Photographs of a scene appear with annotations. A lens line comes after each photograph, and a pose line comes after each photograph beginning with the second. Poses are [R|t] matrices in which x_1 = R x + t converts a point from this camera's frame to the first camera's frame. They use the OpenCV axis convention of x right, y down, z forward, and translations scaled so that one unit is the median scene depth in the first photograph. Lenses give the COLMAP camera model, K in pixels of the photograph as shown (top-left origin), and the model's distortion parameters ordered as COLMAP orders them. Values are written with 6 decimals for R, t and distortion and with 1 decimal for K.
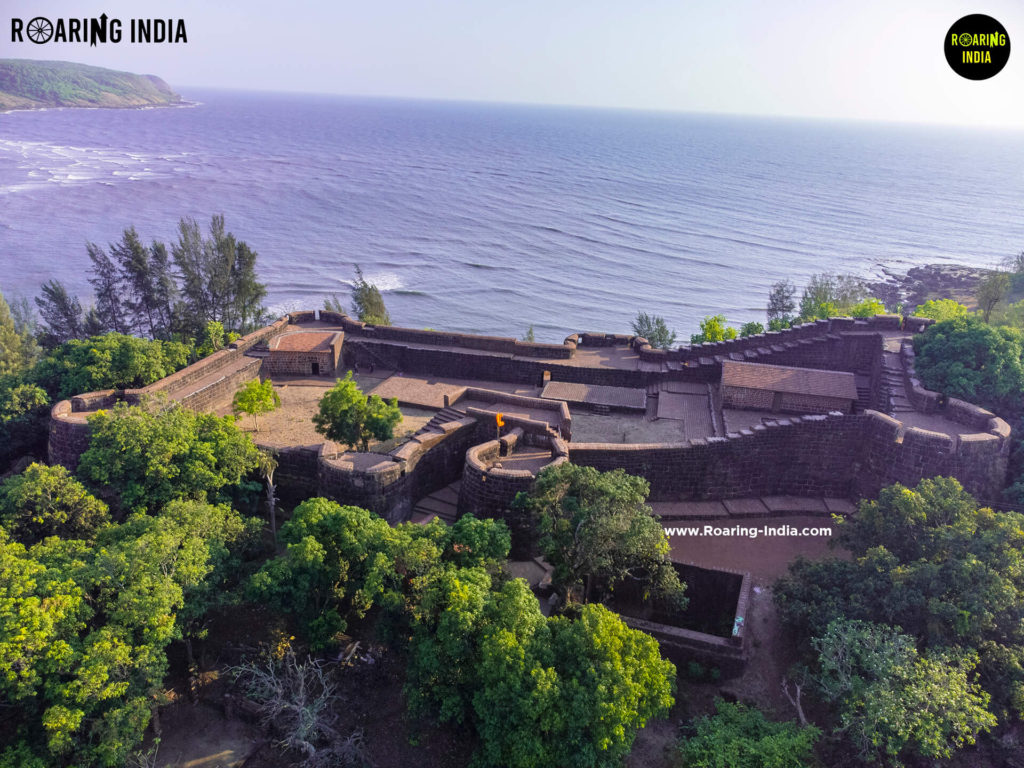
lens RADIAL K [[790.5, 0, 512.0], [0, 790.5, 384.0], [0, 0, 1]] dist [-0.005595, 0.036990]
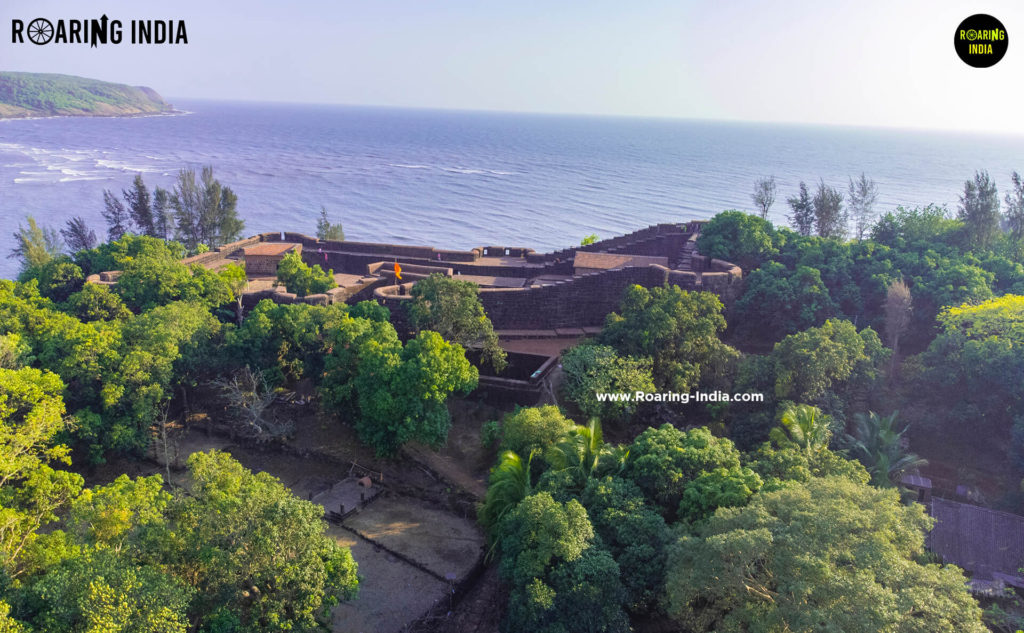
lens RADIAL K [[799.1, 0, 512.0], [0, 799.1, 316.5], [0, 0, 1]] dist [-0.002968, 0.061529]
pose [[0.999846, -0.010826, 0.013823, 0.113939], [0.012073, 0.995543, -0.093537, 0.178258], [-0.012749, 0.093689, 0.995520, -0.310082]]
